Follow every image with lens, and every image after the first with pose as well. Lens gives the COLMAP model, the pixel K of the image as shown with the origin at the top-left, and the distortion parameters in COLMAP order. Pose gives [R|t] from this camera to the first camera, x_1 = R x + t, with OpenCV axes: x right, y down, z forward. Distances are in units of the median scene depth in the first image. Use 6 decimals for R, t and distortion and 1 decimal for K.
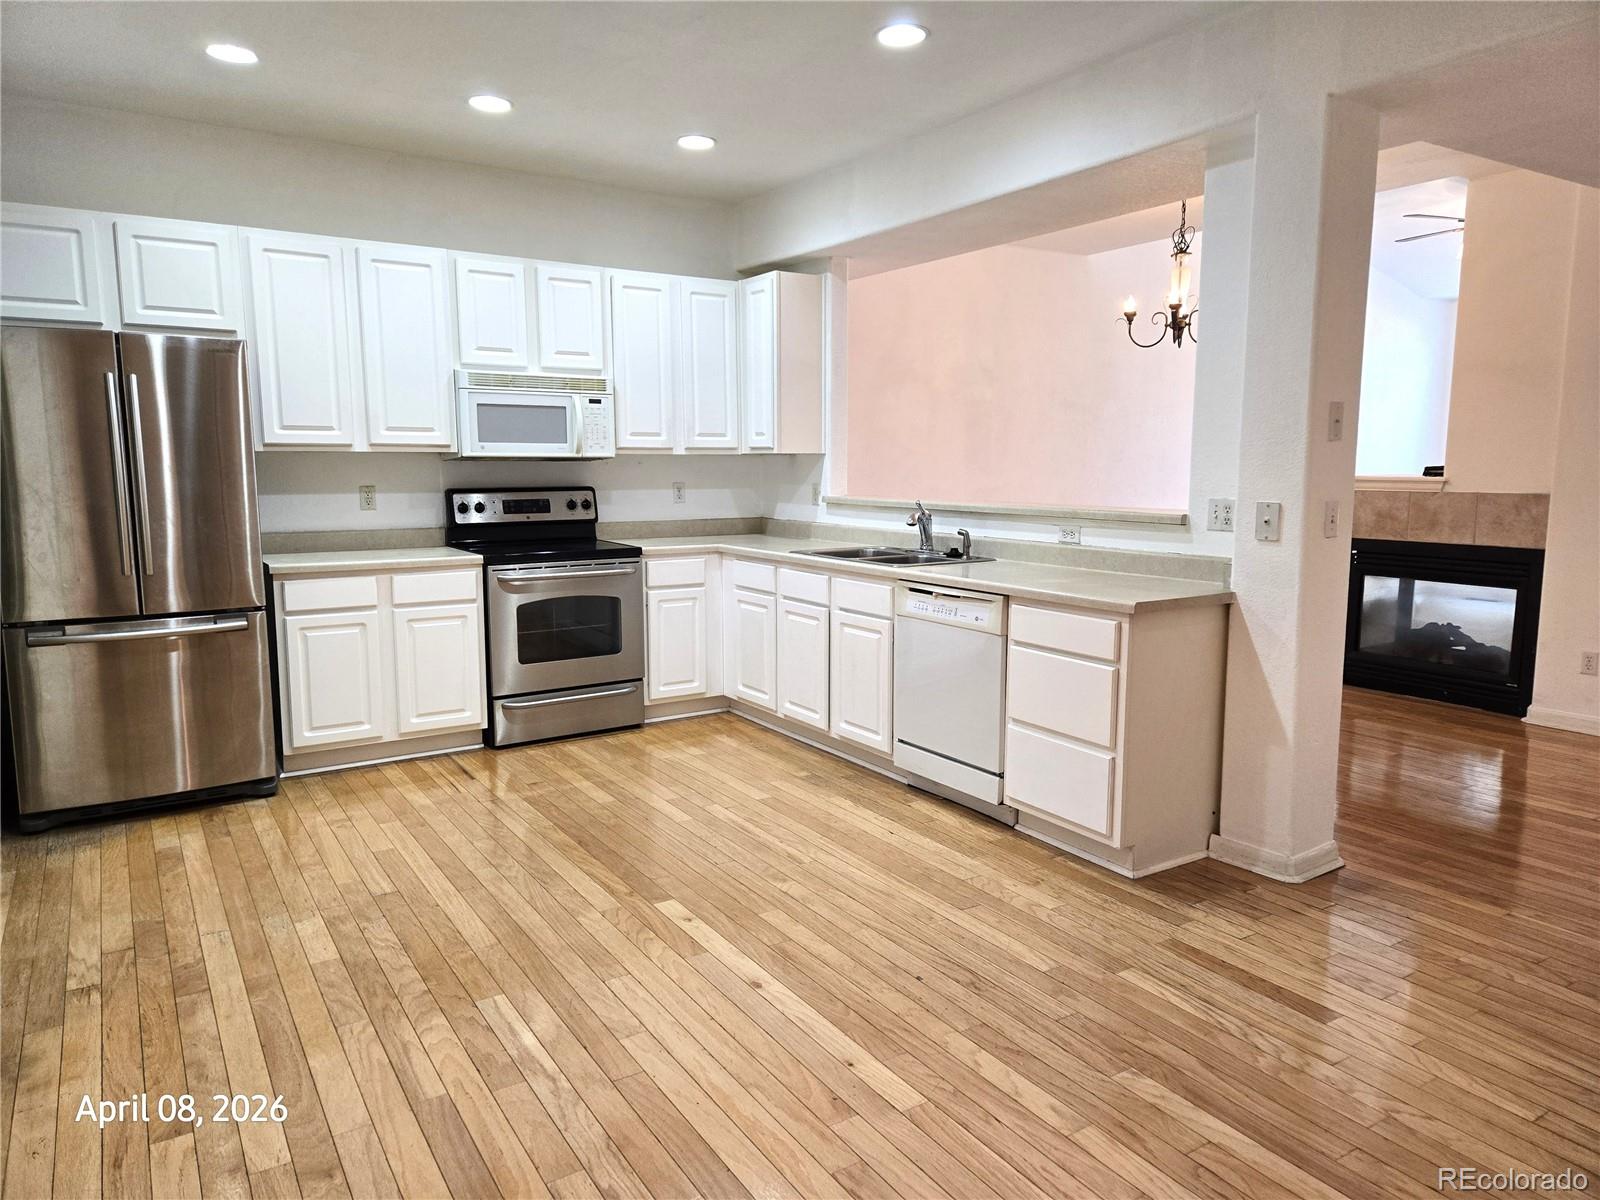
lens RADIAL K [[1069.1, 0, 807.3], [0, 1069.1, 616.5], [0, 0, 1]] dist [0.073418, -0.056454]
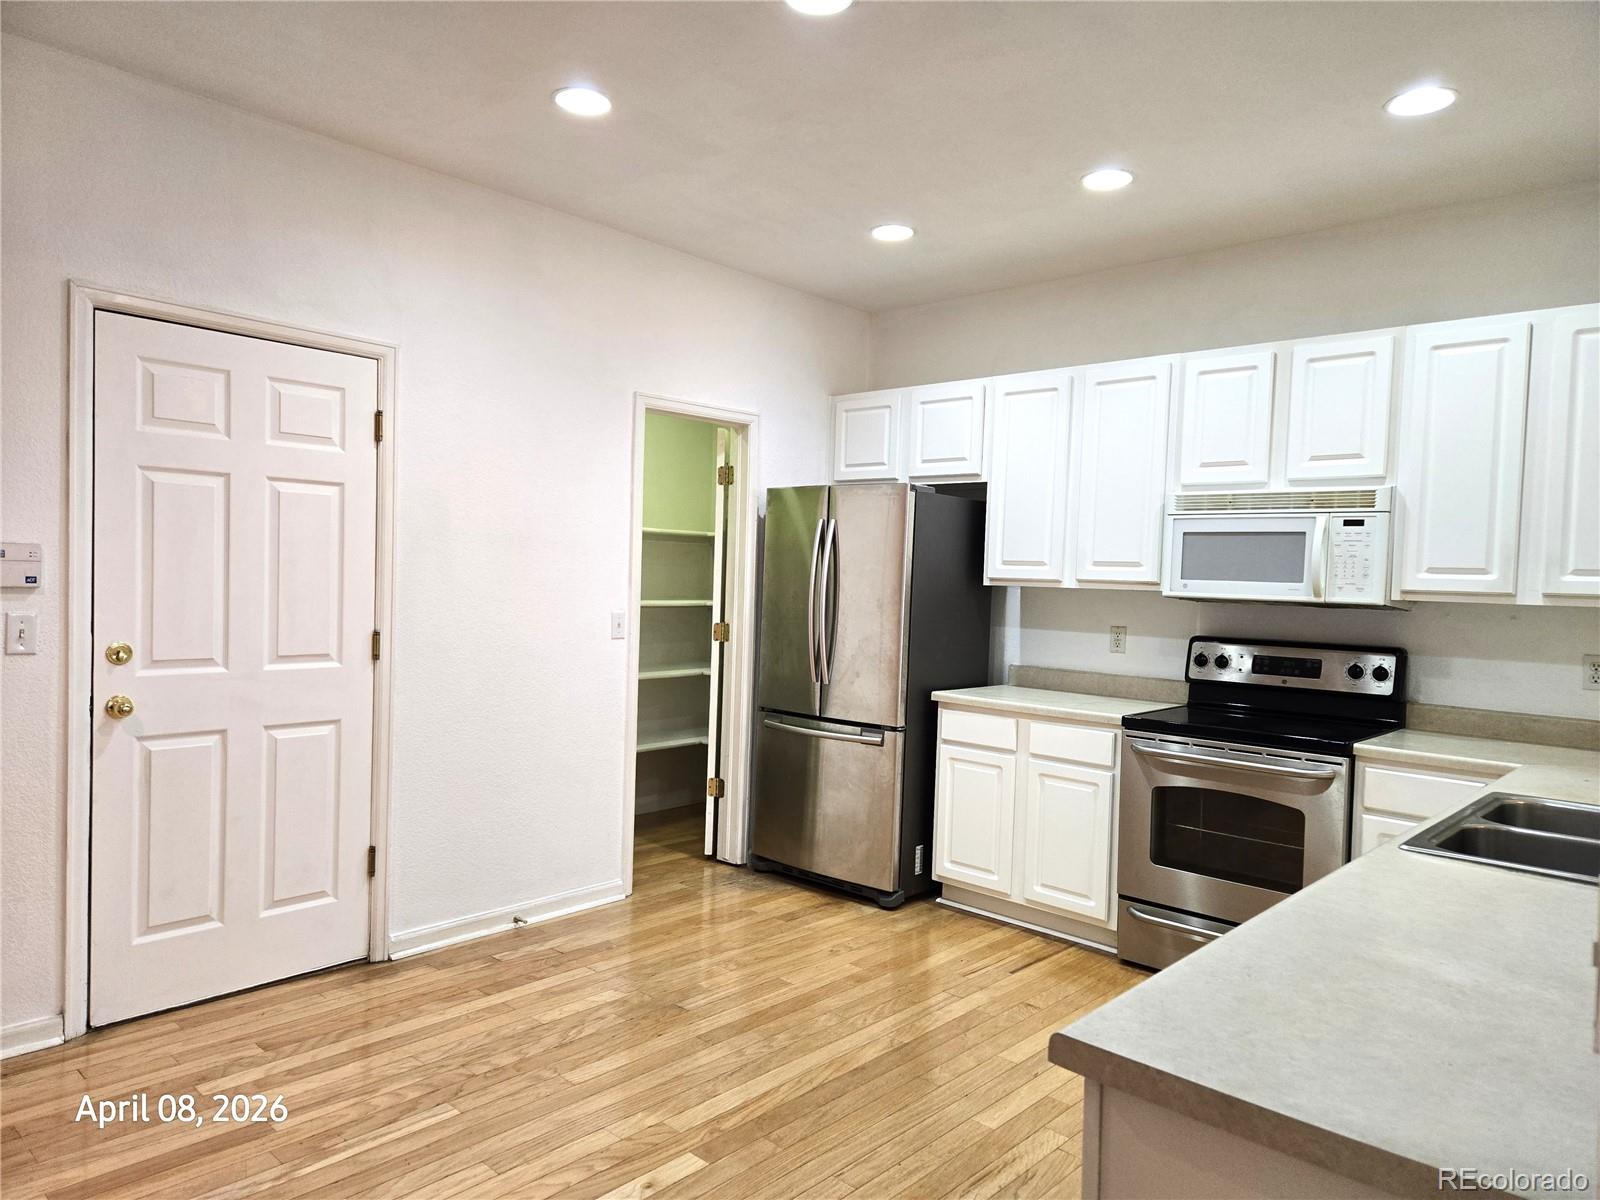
lens RADIAL K [[1069.1, 0, 807.3], [0, 1069.1, 616.5], [0, 0, 1]] dist [0.073418, -0.056454]
pose [[0.239814, 0.047466, -0.969658, 0.431955], [-0.173379, 0.984841, 0.005329, -0.094628], [0.955211, 0.166841, 0.244408, 0.566572]]
